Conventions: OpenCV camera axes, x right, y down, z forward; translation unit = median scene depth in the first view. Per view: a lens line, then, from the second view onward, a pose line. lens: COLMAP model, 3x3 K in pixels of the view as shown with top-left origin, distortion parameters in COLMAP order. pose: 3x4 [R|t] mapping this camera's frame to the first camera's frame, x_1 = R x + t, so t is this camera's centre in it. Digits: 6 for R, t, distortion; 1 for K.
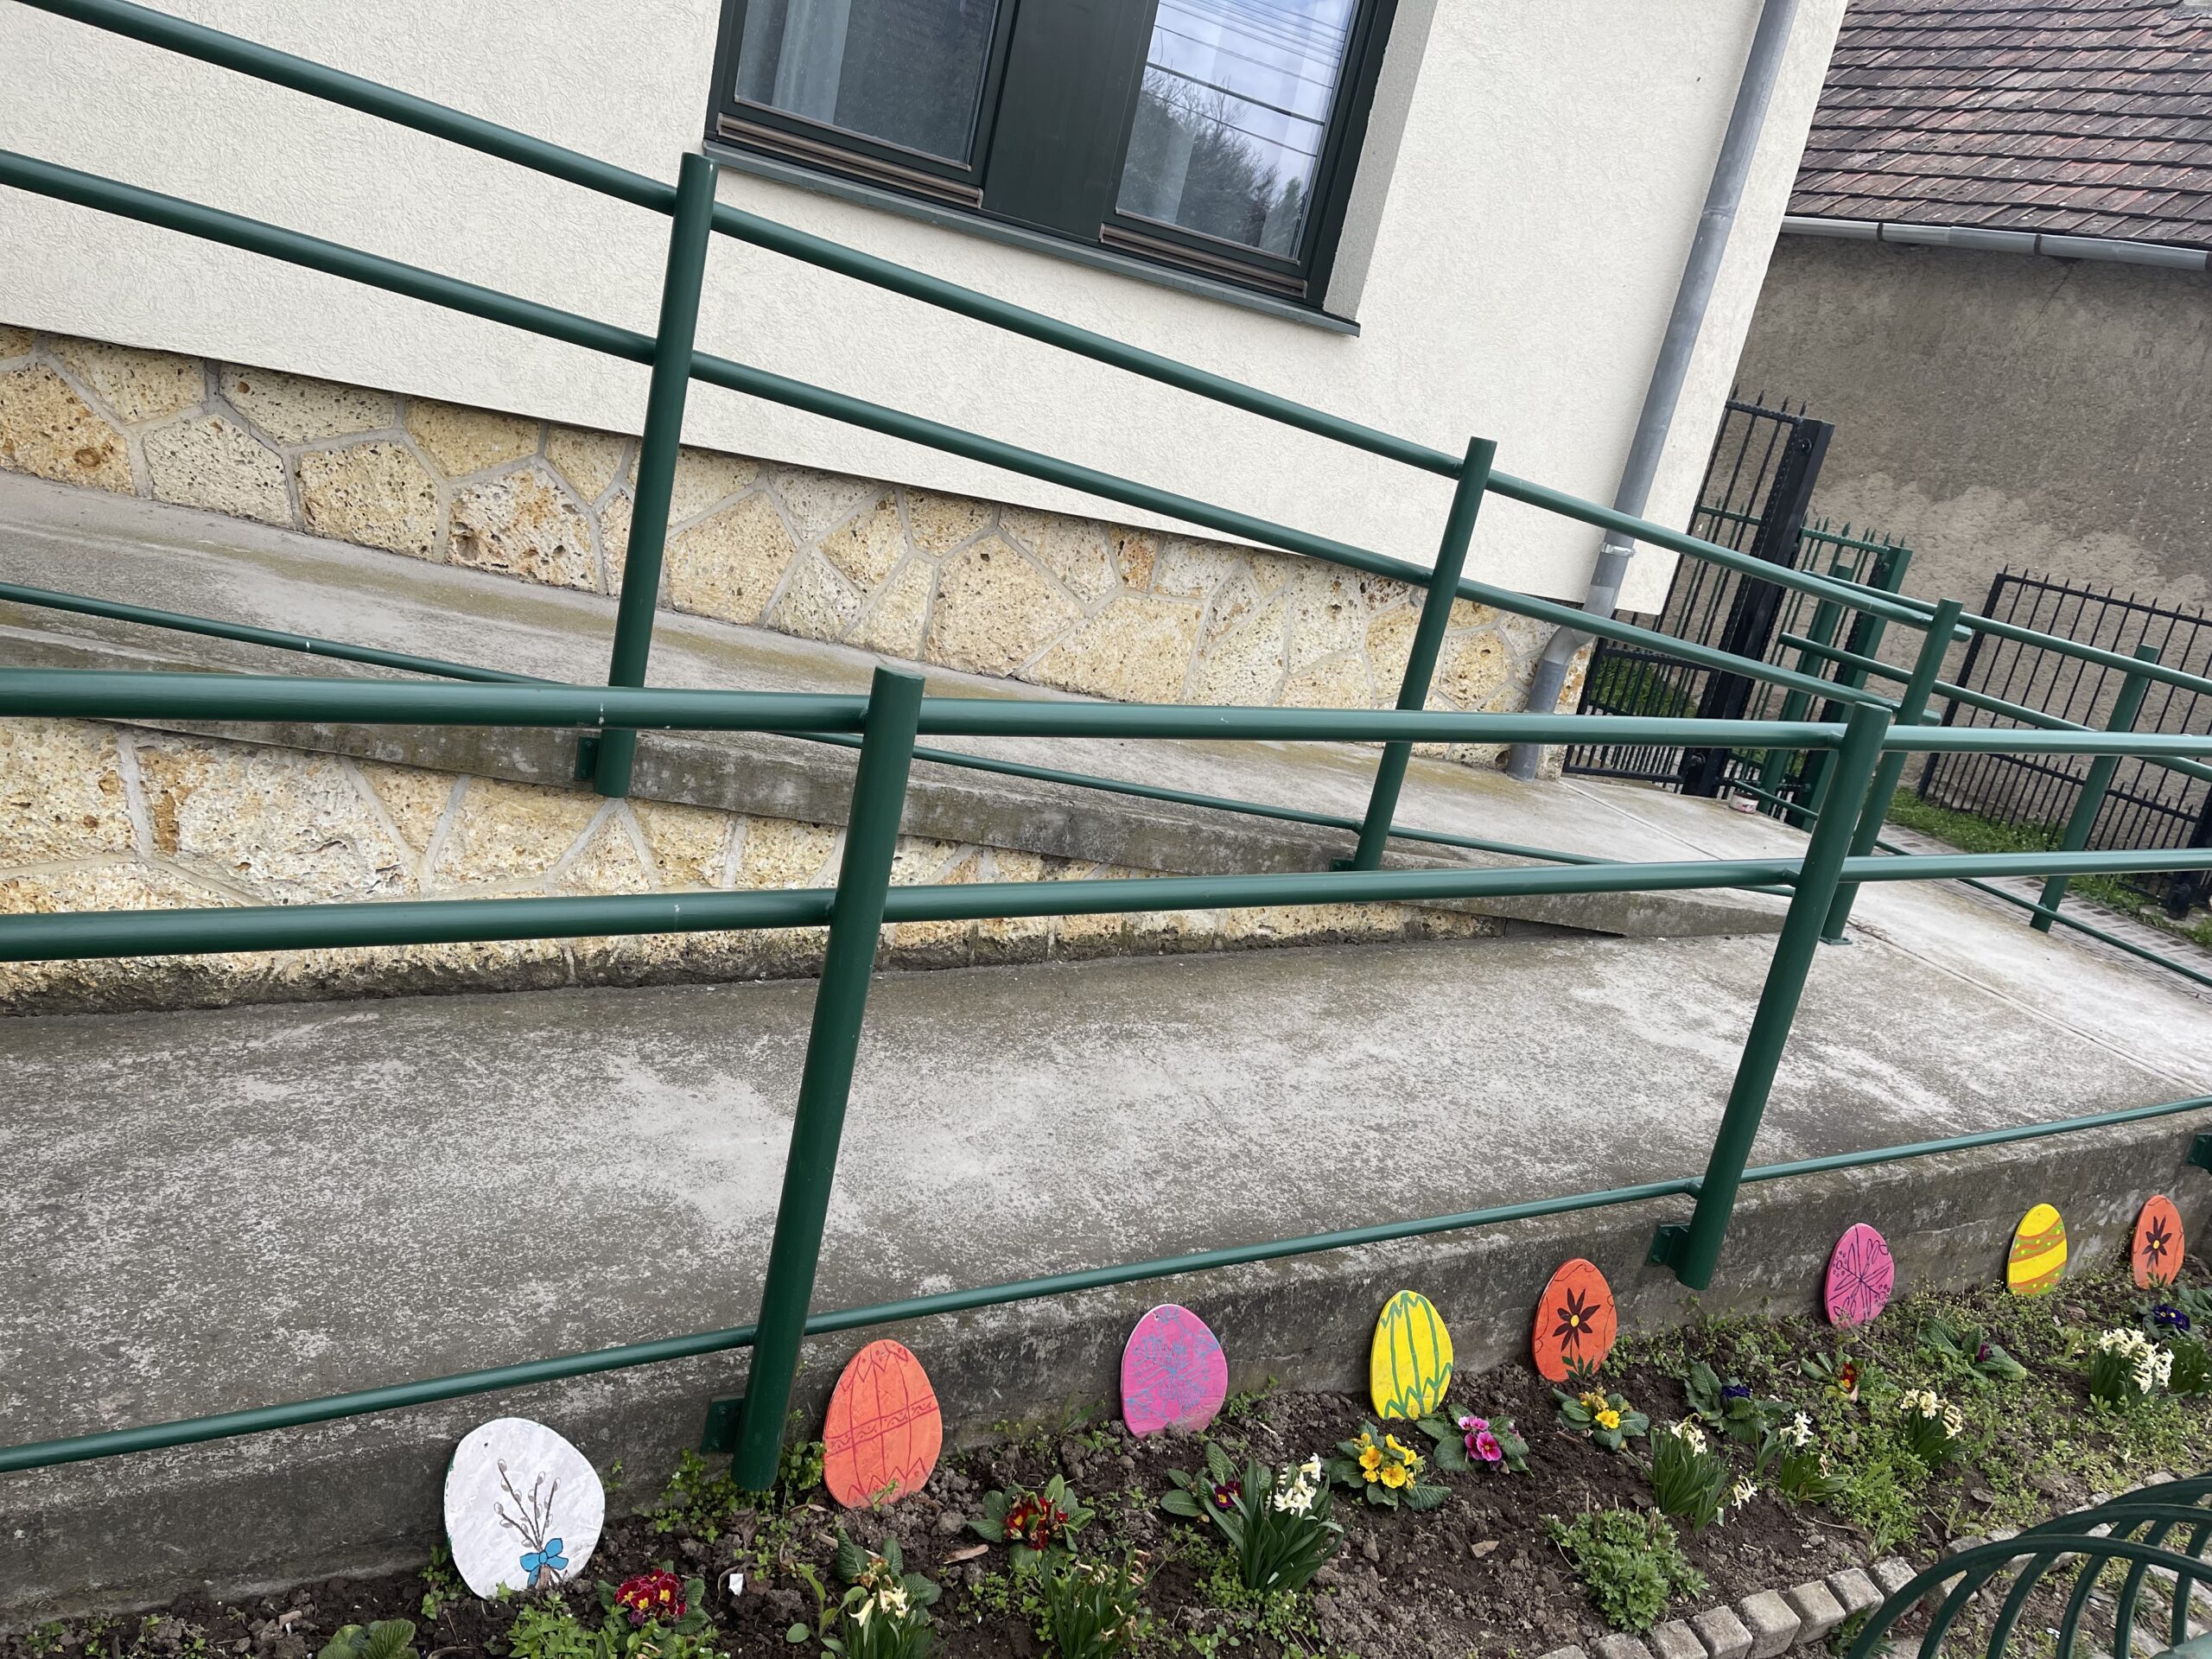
lens RADIAL K [[1745.6, 0, 1106.8], [0, 1745.6, 831.1], [0, 0, 1]] dist [0.005667, -0.006930]
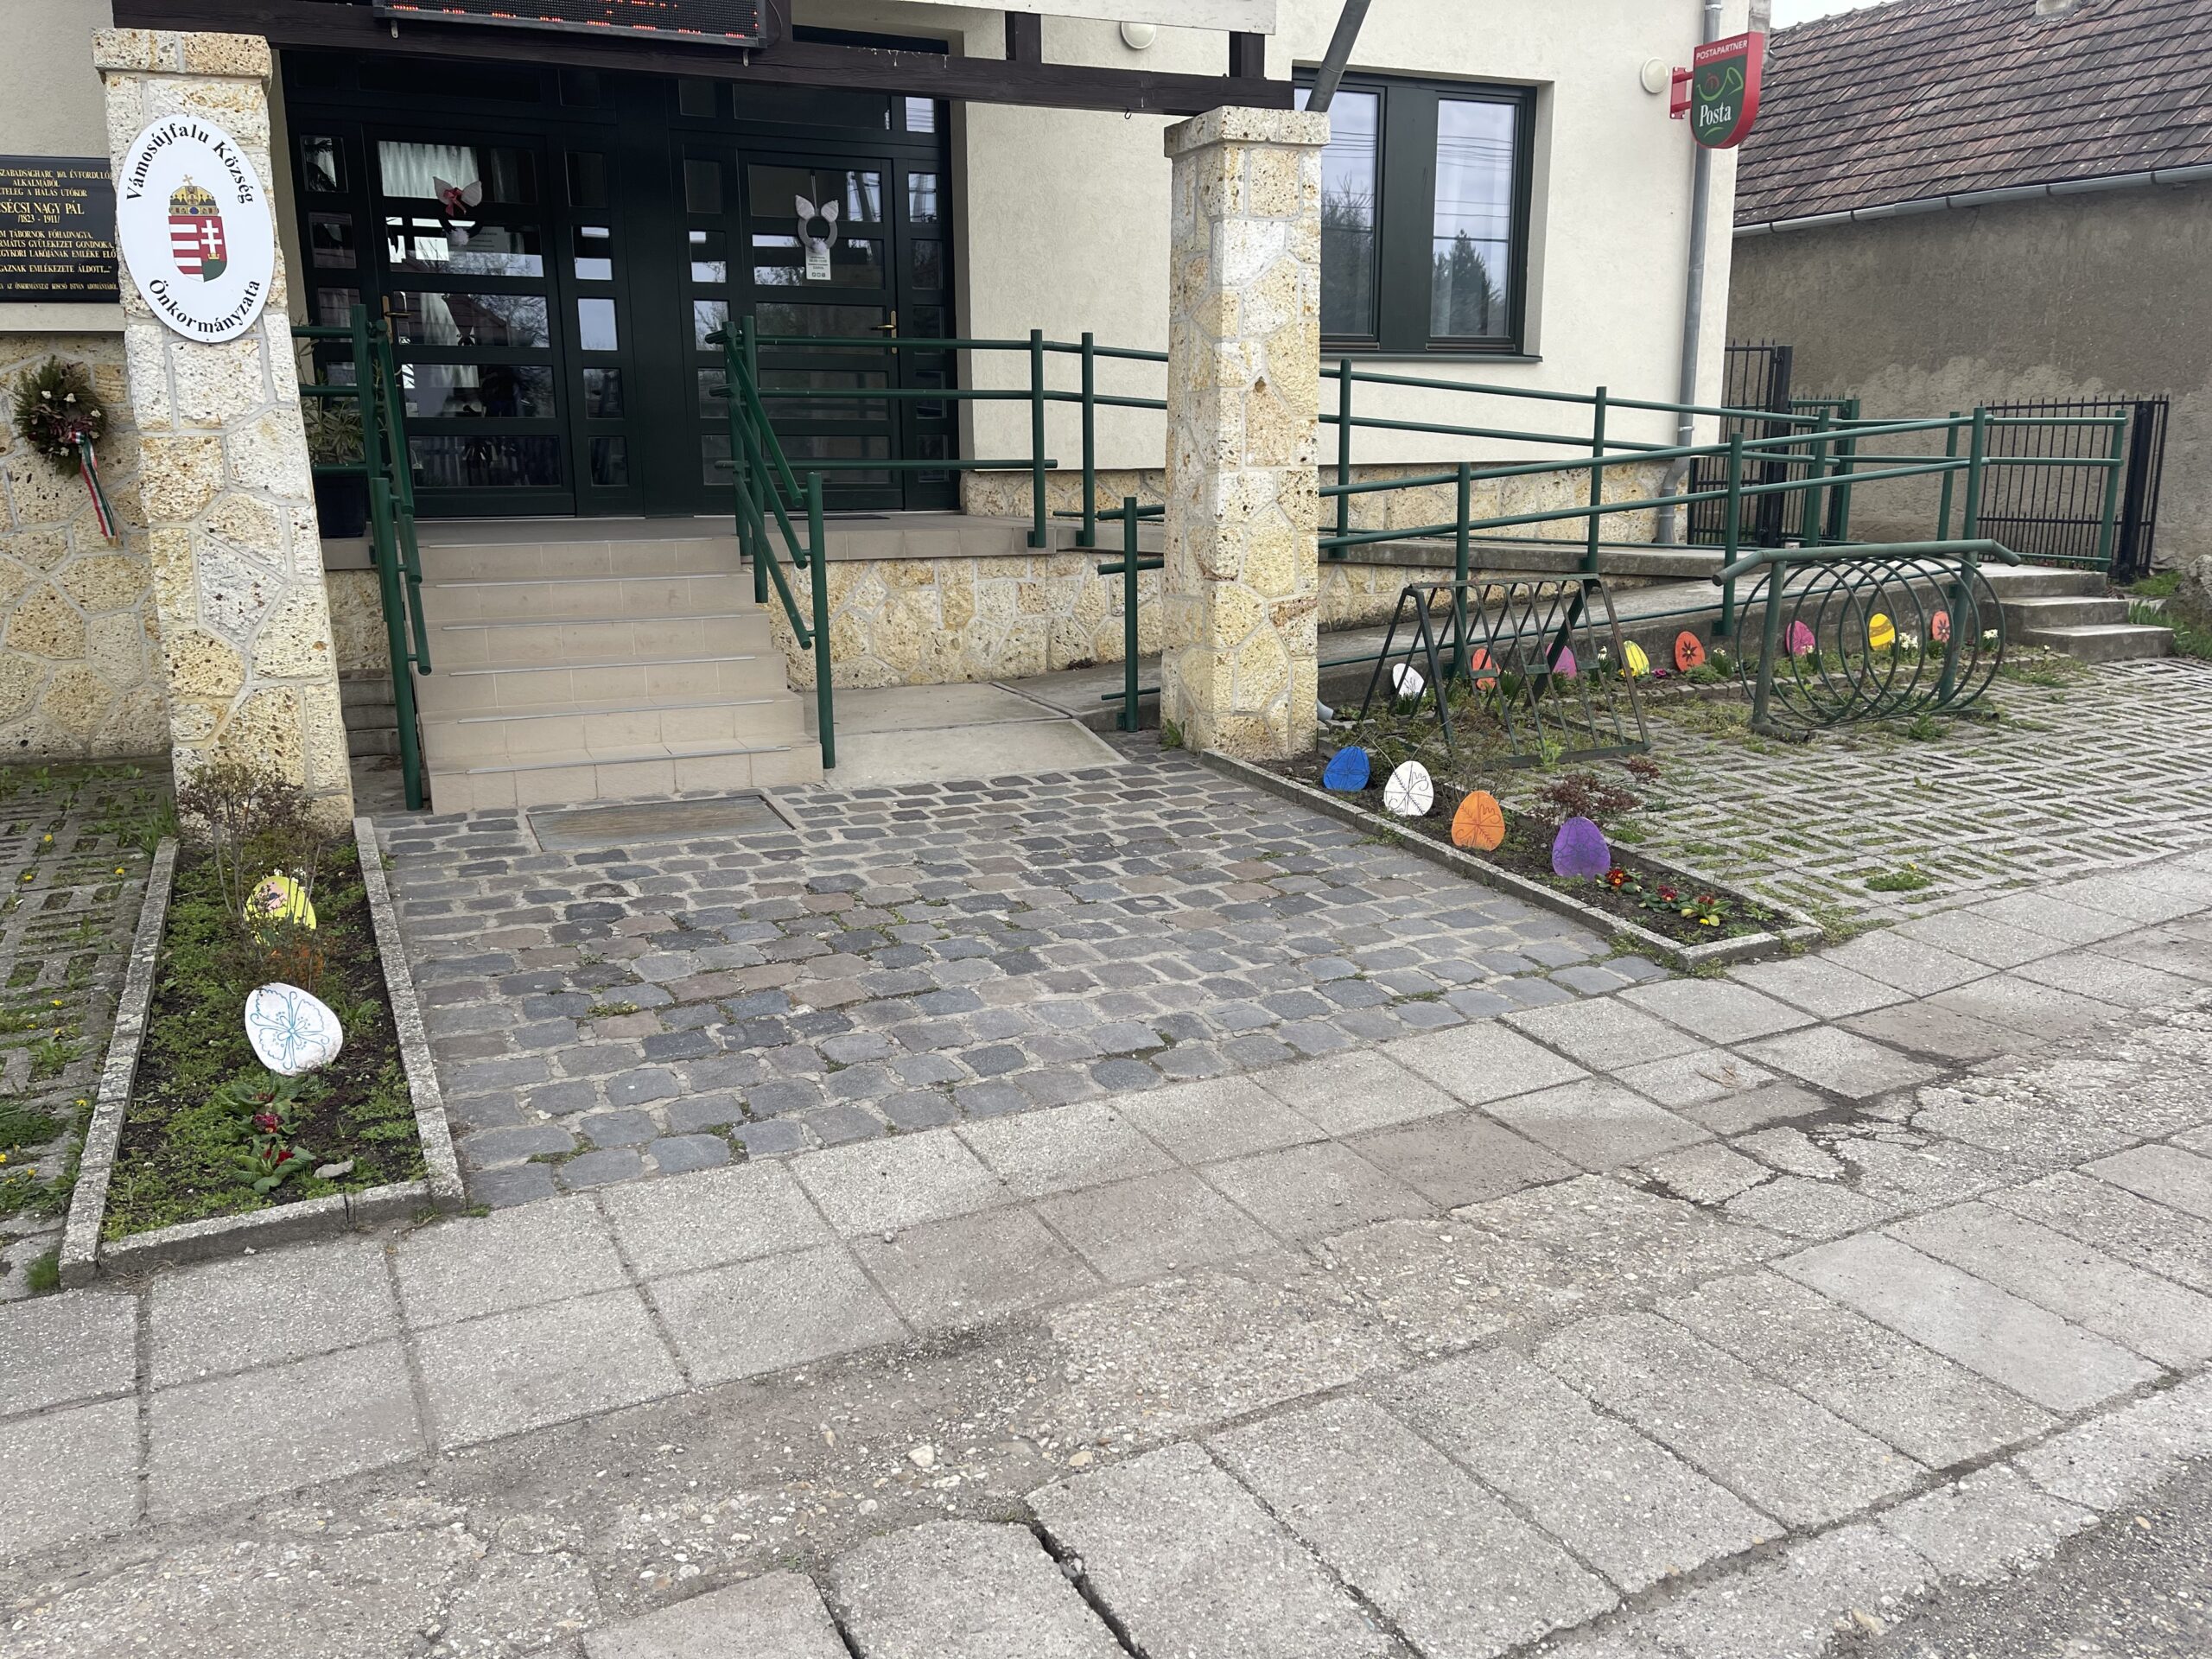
lens RADIAL K [[1745.6, 0, 1107.3], [0, 1745.6, 827.9], [0, 0, 1]] dist [0.005667, -0.006930]
pose [[0.969113, -0.206648, -0.134601, -0.109705], [0.198413, 0.977462, -0.072112, 0.177819], [0.146469, 0.043178, 0.988273, -0.638900]]
